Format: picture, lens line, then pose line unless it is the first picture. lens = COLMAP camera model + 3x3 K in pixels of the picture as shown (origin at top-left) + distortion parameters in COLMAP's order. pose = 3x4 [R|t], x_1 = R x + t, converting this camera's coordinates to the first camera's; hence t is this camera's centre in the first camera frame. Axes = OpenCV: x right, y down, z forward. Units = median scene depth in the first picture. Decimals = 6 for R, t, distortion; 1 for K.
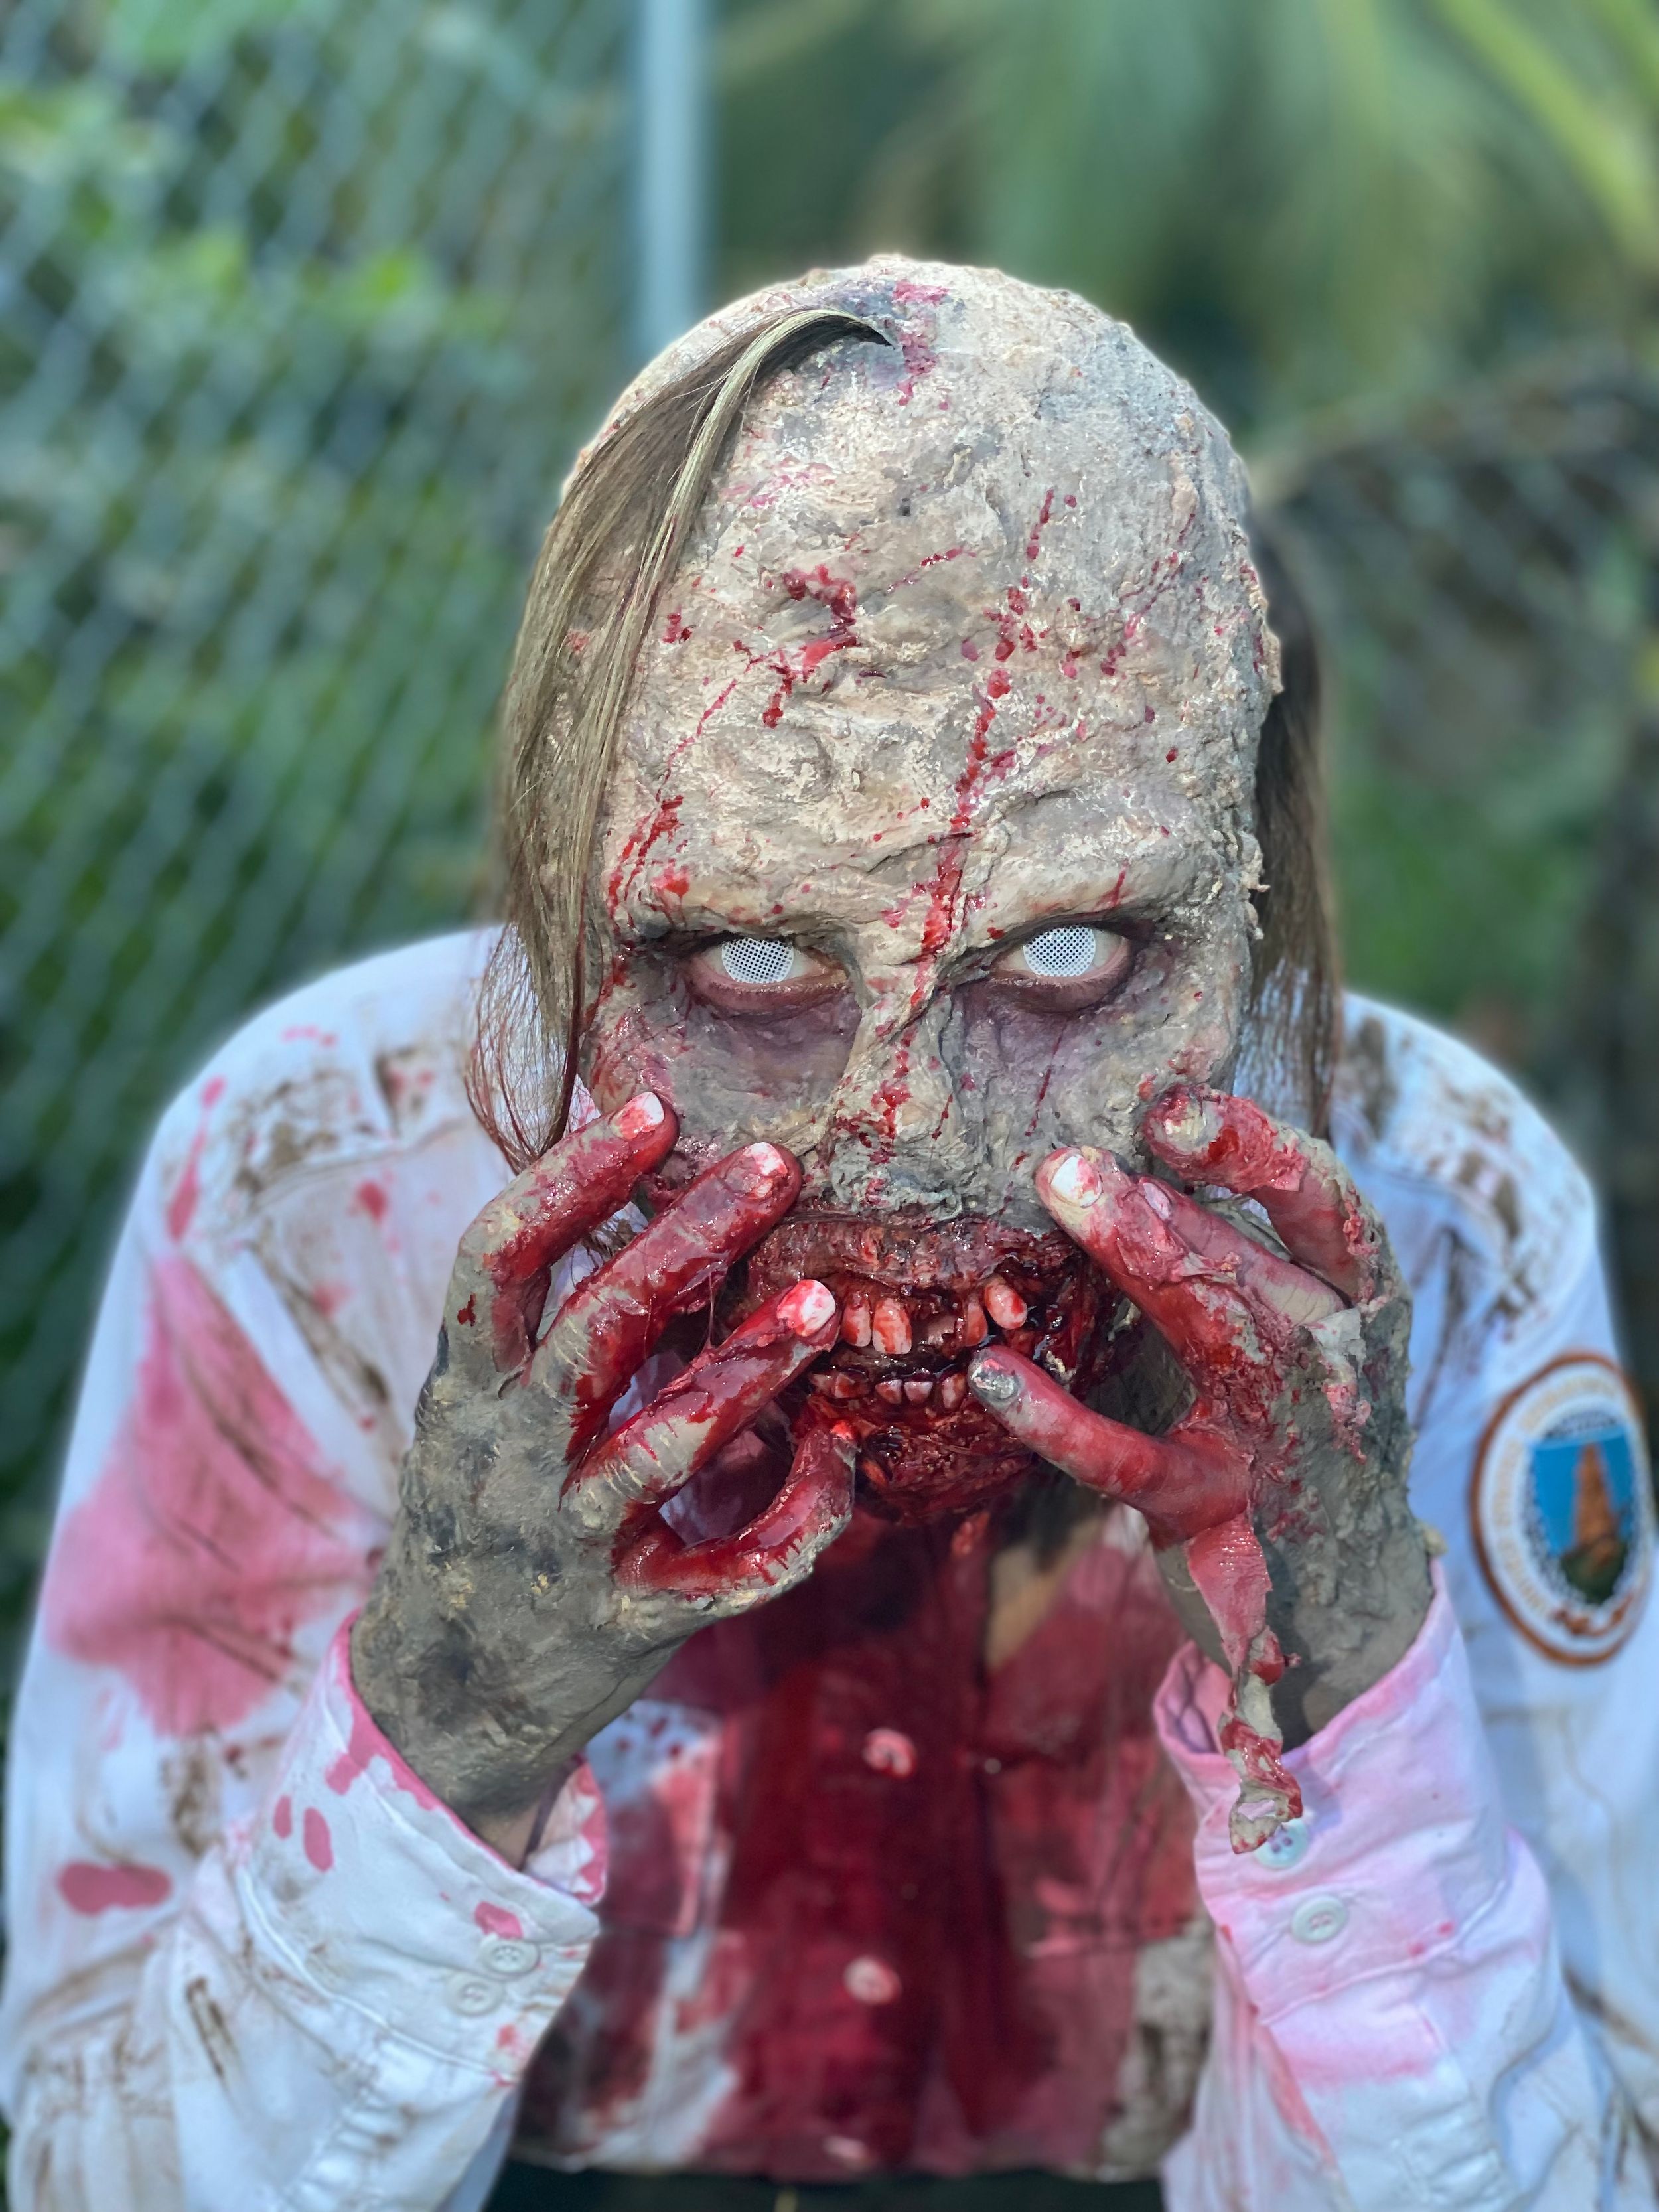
lens RADIAL K [[3376.9, 0, 829.5], [0, 3376.9, 1106.0], [0, 0, 1]] dist [-0.024059, -0.000109]
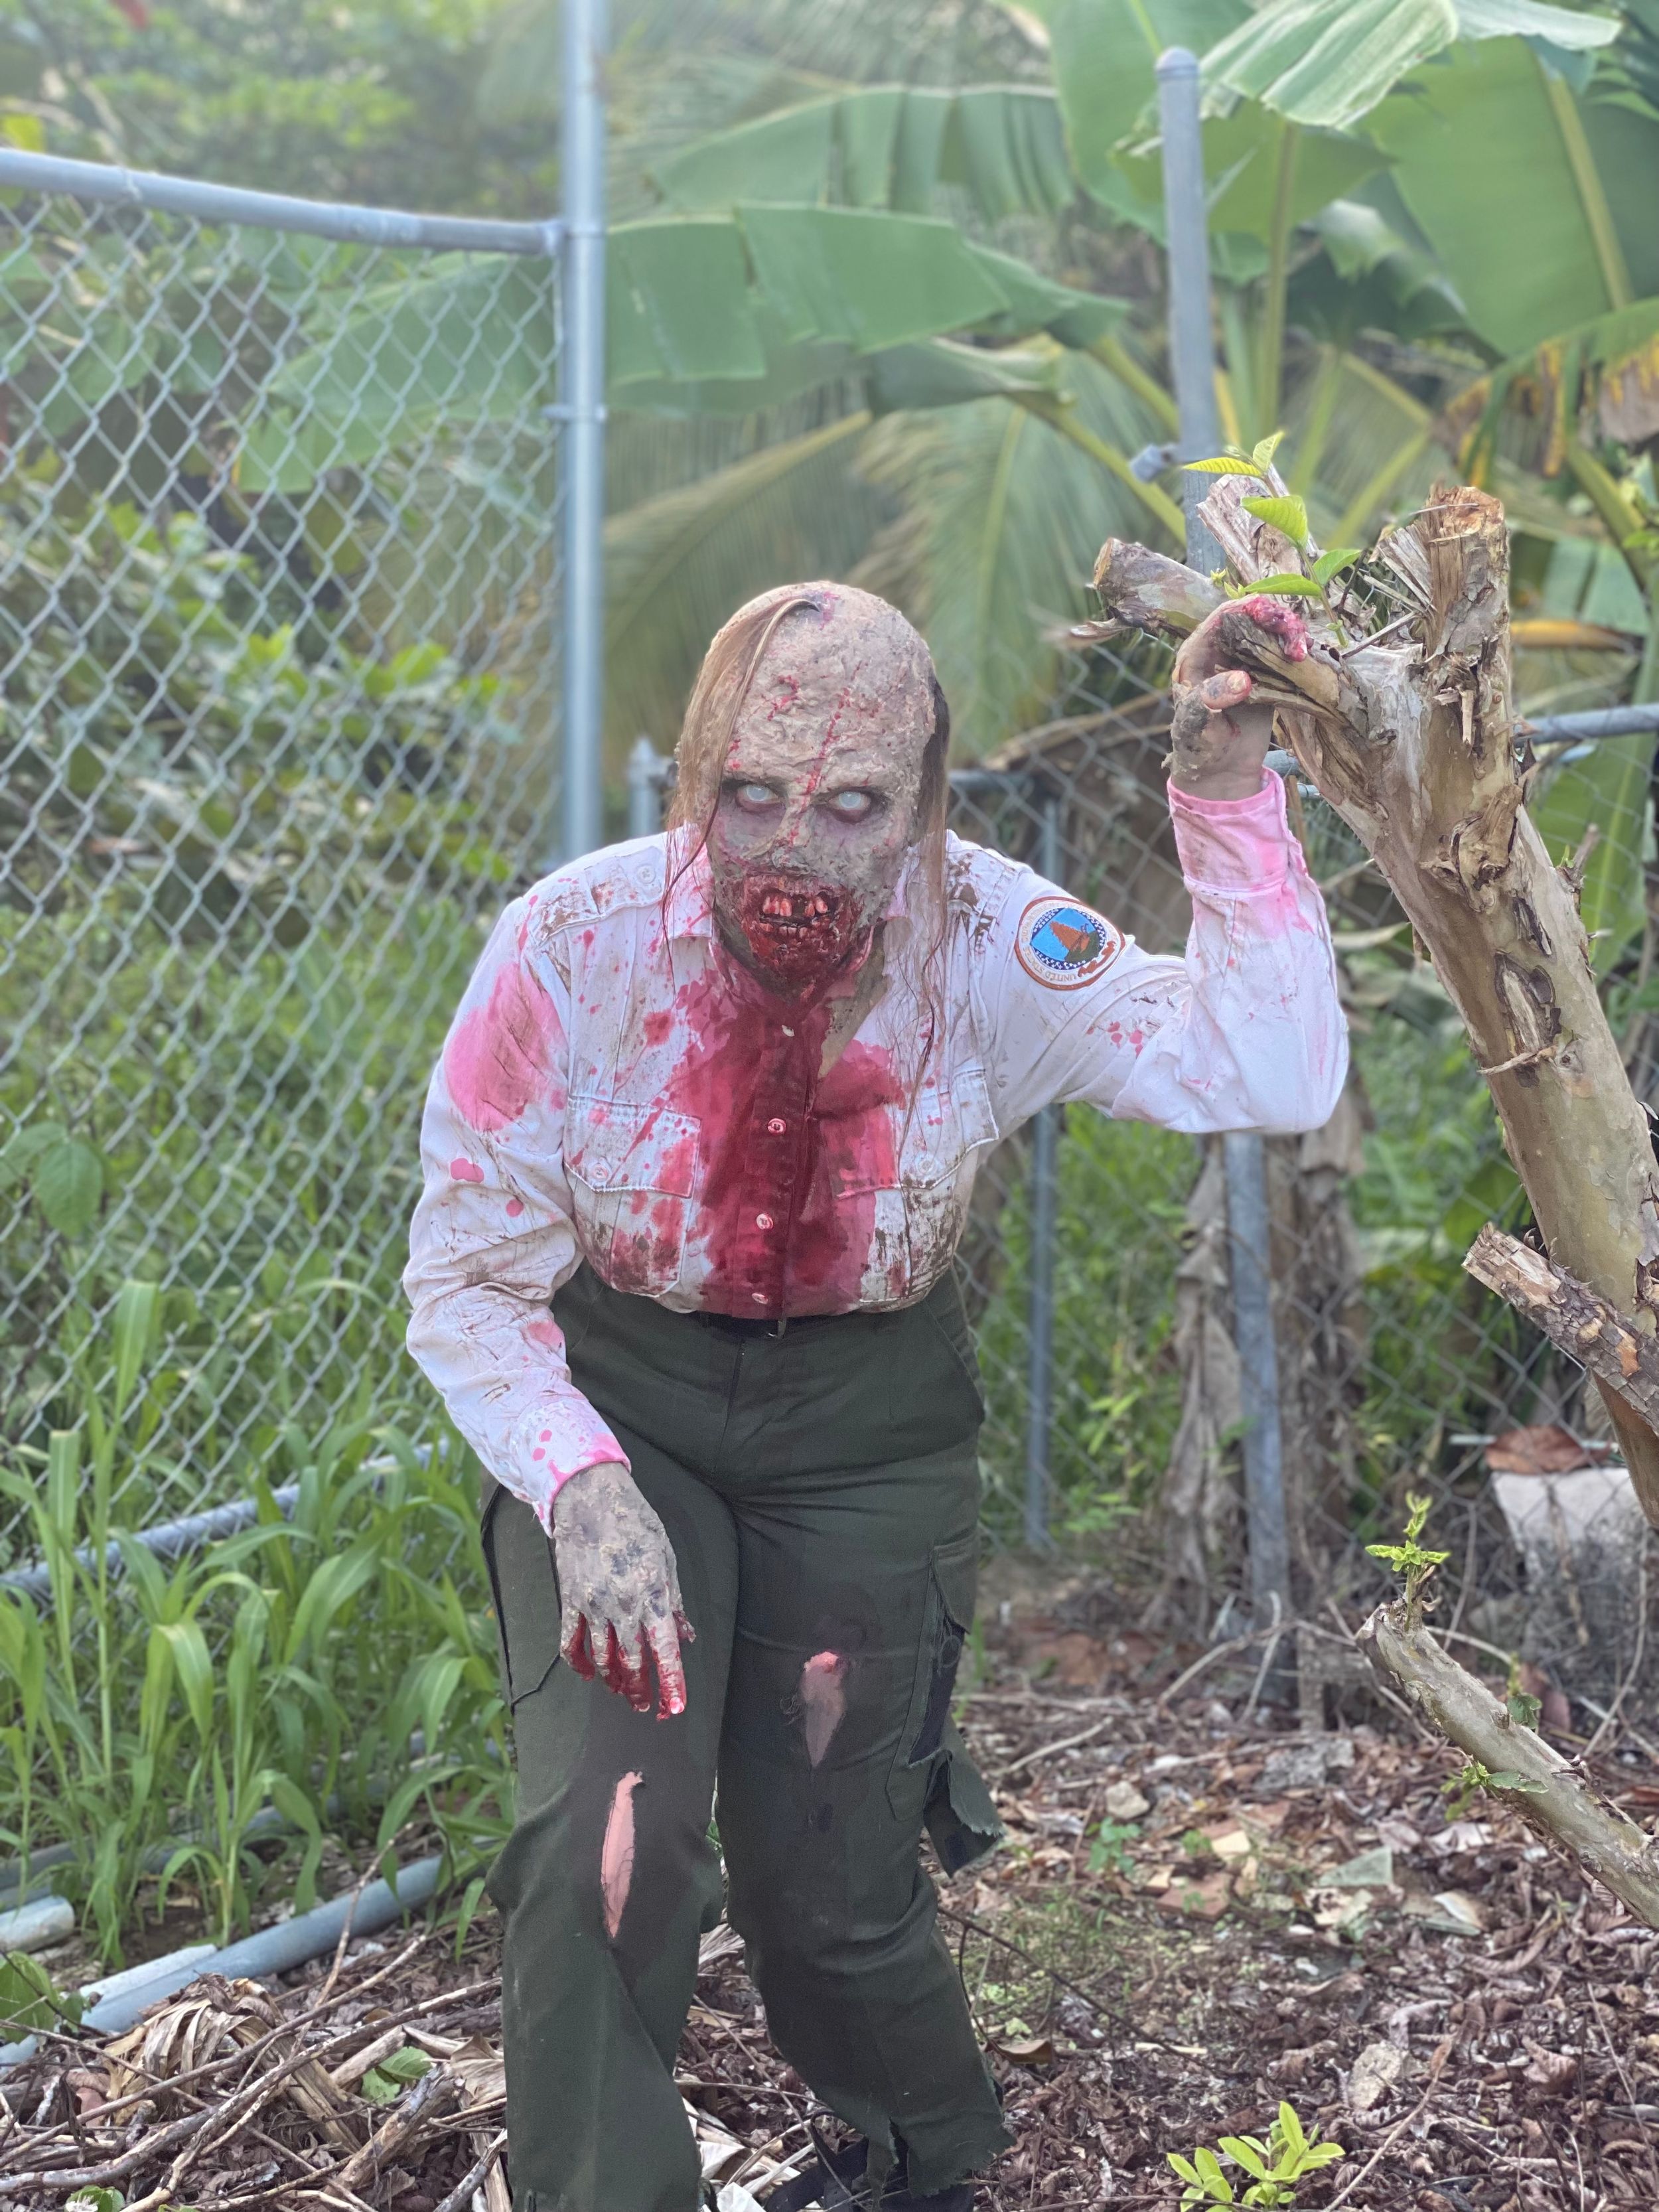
lens RADIAL K [[3352.9, 0, 829.5], [0, 3352.9, 1106.0], [0, 0, 1]] dist [0.187594, -0.114251]
pose [[0.993566, 0.113091, -0.006090, 0.102595], [-0.113252, 0.992477, -0.046501, 0.405814], [0.000786, 0.046892, 0.998900, -2.264383]]
